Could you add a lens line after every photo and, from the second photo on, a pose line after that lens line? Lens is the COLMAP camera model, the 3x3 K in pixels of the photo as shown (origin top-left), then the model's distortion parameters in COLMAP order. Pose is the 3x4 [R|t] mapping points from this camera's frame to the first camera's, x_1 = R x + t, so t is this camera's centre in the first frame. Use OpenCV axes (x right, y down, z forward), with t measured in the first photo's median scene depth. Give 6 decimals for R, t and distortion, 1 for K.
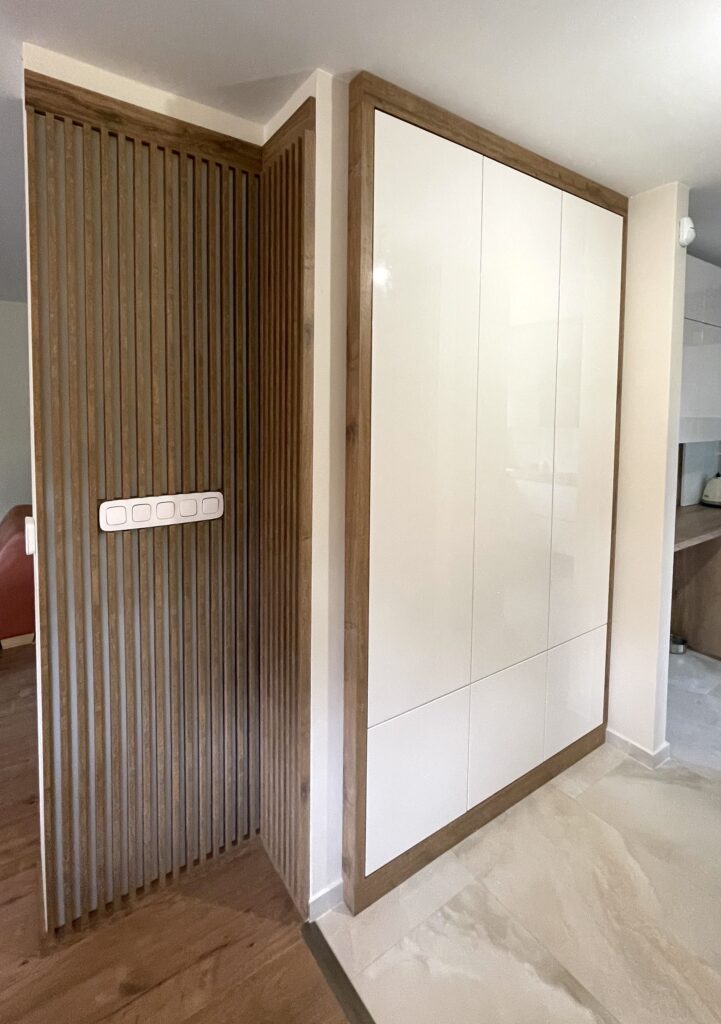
lens RADIAL K [[496.2, 0, 360.4], [0, 496.2, 440.5], [0, 0, 1]] dist [-0.000827, -0.001622]
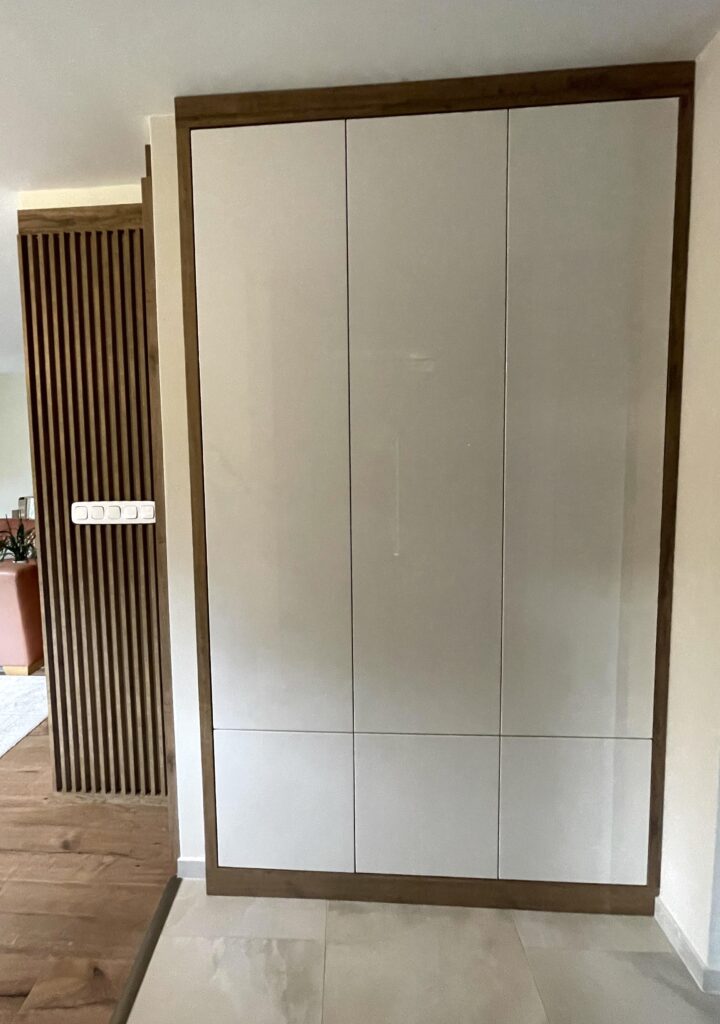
lens RADIAL K [[488.1, 0, 358.9], [0, 488.1, 497.7], [0, 0, 1]] dist [-0.001404, -0.000230]
pose [[0.781941, 0.033832, -0.622433, 0.889620], [-0.014446, 0.999241, 0.036166, 0.044341], [0.623185, -0.019288, 0.781837, 0.388177]]
